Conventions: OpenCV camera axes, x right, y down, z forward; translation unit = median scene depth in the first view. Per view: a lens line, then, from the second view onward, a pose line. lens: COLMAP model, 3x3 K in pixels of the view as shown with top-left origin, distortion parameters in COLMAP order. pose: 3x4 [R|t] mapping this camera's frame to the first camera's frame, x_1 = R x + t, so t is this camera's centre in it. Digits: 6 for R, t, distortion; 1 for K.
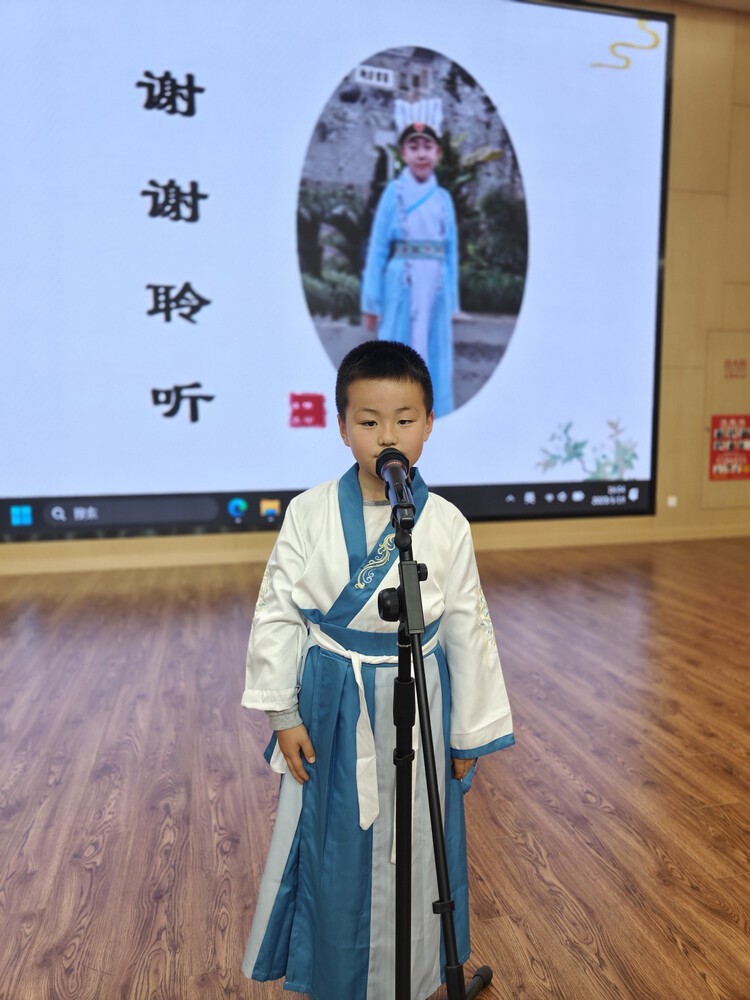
lens RADIAL K [[695.1, 0, 378.9], [0, 695.1, 498.0], [0, 0, 1]] dist [0.017213, -0.003437]
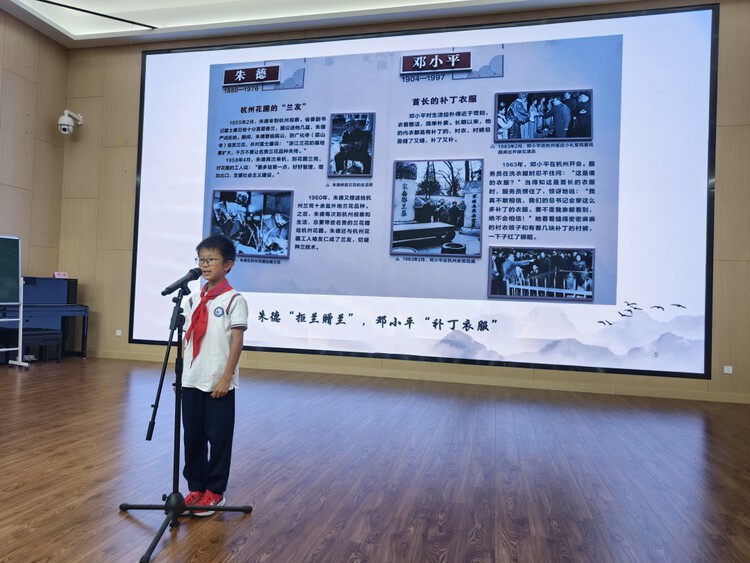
lens RADIAL K [[521.3, 0, 370.6], [0, 521.3, 284.8], [0, 0, 1]] dist [0.017213, -0.003437]
pose [[0.892441, 0.026880, -0.450364, 0.782845], [-0.088774, 0.989171, -0.116876, 0.059774], [0.442345, 0.144286, 0.885162, -0.299348]]
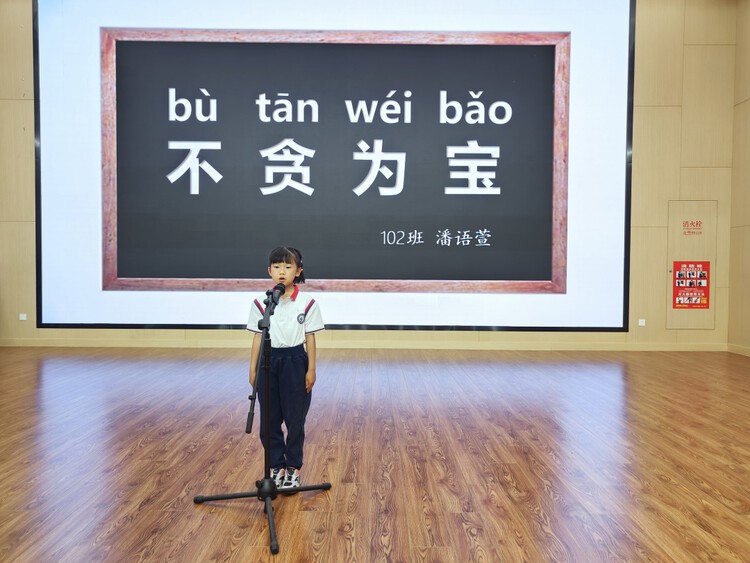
lens RADIAL K [[521.3, 0, 372.2], [0, 521.3, 281.7], [0, 0, 1]] dist [0.017213, -0.003437]
pose [[0.971627, 0.018812, -0.235771, 0.410998], [-0.038048, 0.996281, -0.077304, 0.071741], [0.233440, 0.084082, 0.968729, -0.403533]]
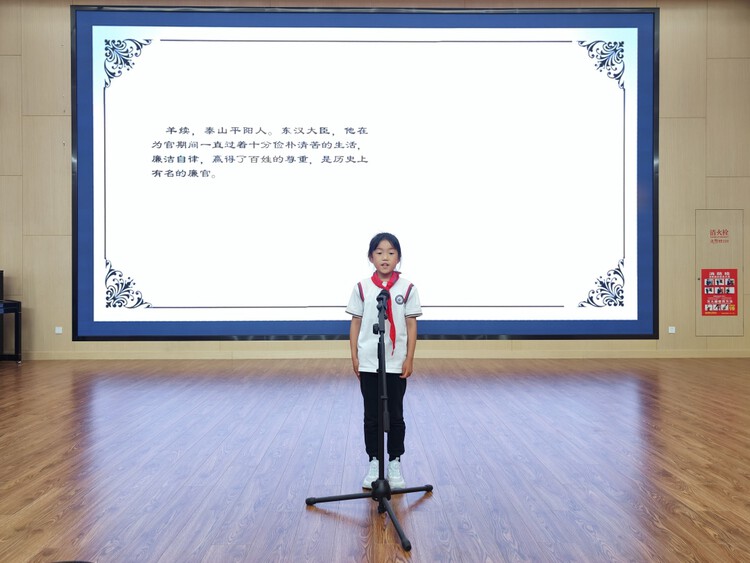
lens RADIAL K [[521.3, 0, 373.7], [0, 521.3, 283.0], [0, 0, 1]] dist [0.017213, -0.003437]
pose [[0.973768, 0.005006, -0.227487, 0.214328], [-0.028251, 0.994682, -0.099040, 0.094243], [0.225782, 0.102869, 0.968731, -0.485005]]
